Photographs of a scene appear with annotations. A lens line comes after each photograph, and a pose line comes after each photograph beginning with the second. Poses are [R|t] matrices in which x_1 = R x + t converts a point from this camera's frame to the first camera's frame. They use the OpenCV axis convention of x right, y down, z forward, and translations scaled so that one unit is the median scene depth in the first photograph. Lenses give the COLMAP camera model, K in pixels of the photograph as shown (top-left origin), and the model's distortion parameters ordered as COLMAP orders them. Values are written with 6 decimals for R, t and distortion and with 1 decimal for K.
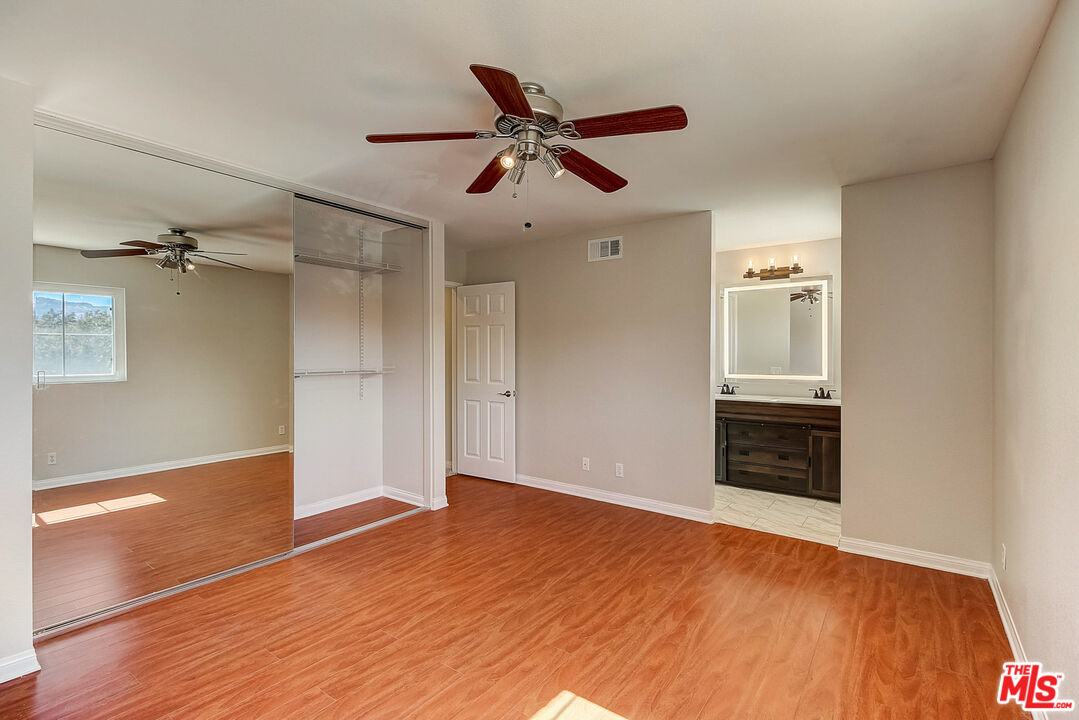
lens RADIAL K [[493.9, 0, 548.0], [0, 493.9, 354.3], [0, 0, 1]] dist [0.020194, -0.013391]
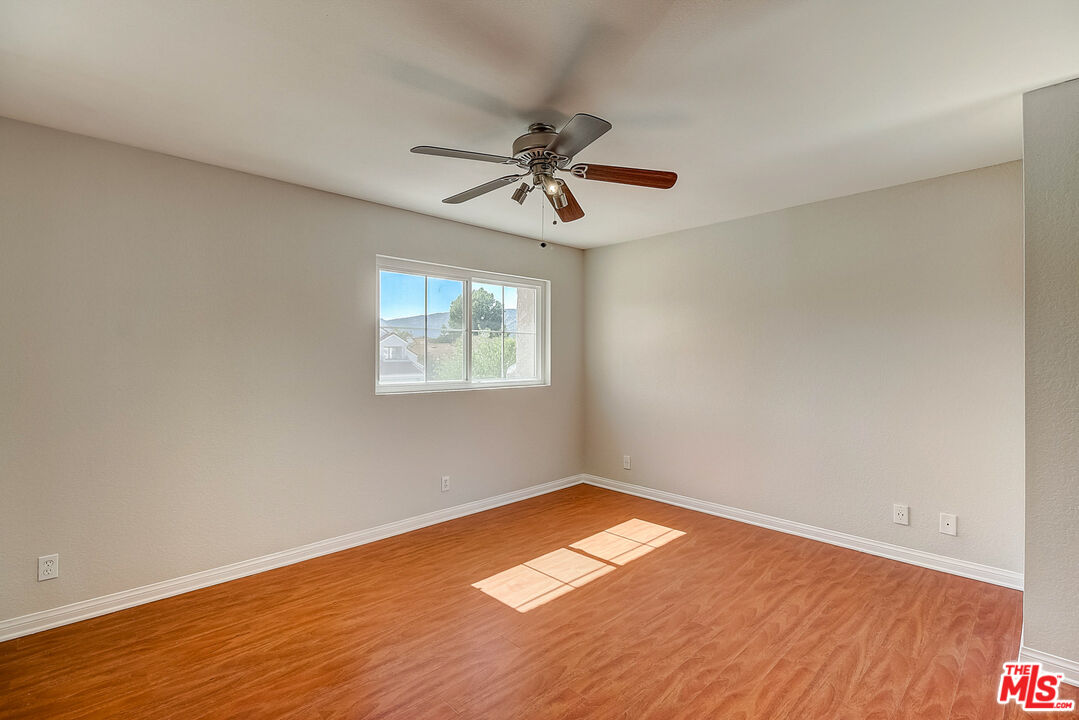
lens RADIAL K [[493.9, 0, 548.0], [0, 493.9, 354.3], [0, 0, 1]] dist [0.020194, -0.013391]
pose [[-0.986847, 0.000931, 0.161655, -0.150945], [0.001285, 0.999997, 0.002085, -0.006593], [-0.161653, 0.002266, -0.986845, 1.358664]]
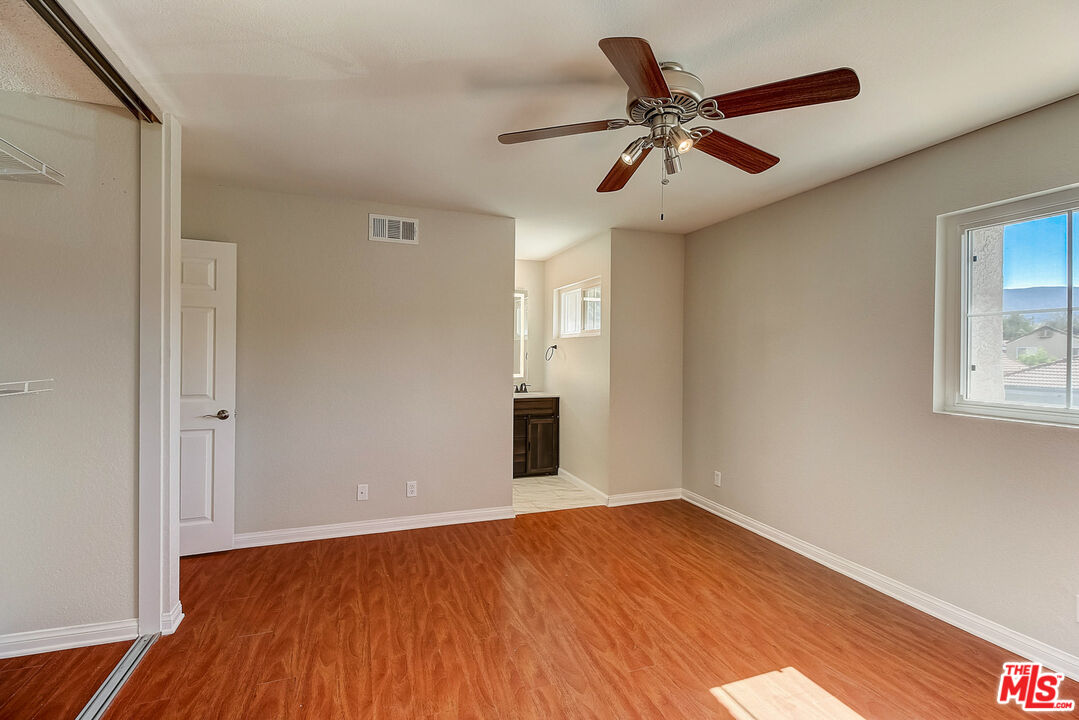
lens RADIAL K [[493.9, 0, 548.0], [0, 493.9, 354.3], [0, 0, 1]] dist [0.020194, -0.013391]
pose [[0.550173, 0.004482, 0.835039, -0.588841], [-0.006104, 0.999980, -0.001346, -0.002173], [-0.835028, -0.004356, 0.550190, 0.427238]]
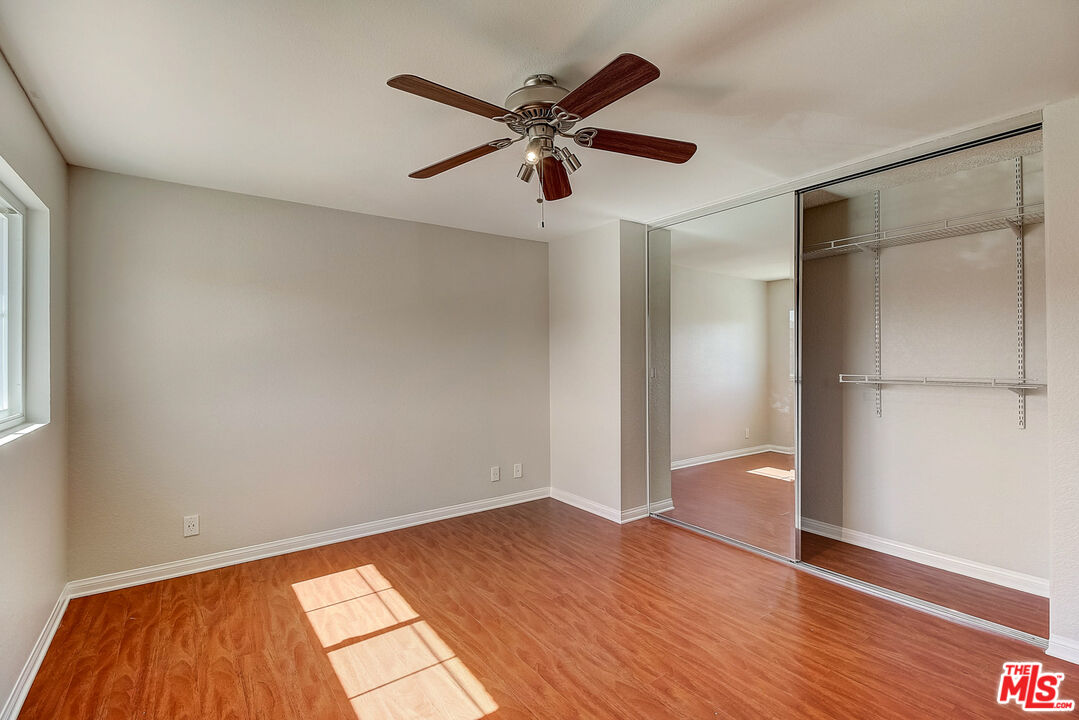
lens RADIAL K [[493.9, 0, 548.0], [0, 493.9, 354.3], [0, 0, 1]] dist [0.020194, -0.013391]
pose [[-0.303407, -0.003052, -0.952856, 0.549542], [0.004409, 0.999980, -0.004607, -0.005089], [0.952851, -0.005599, -0.303387, 0.826630]]
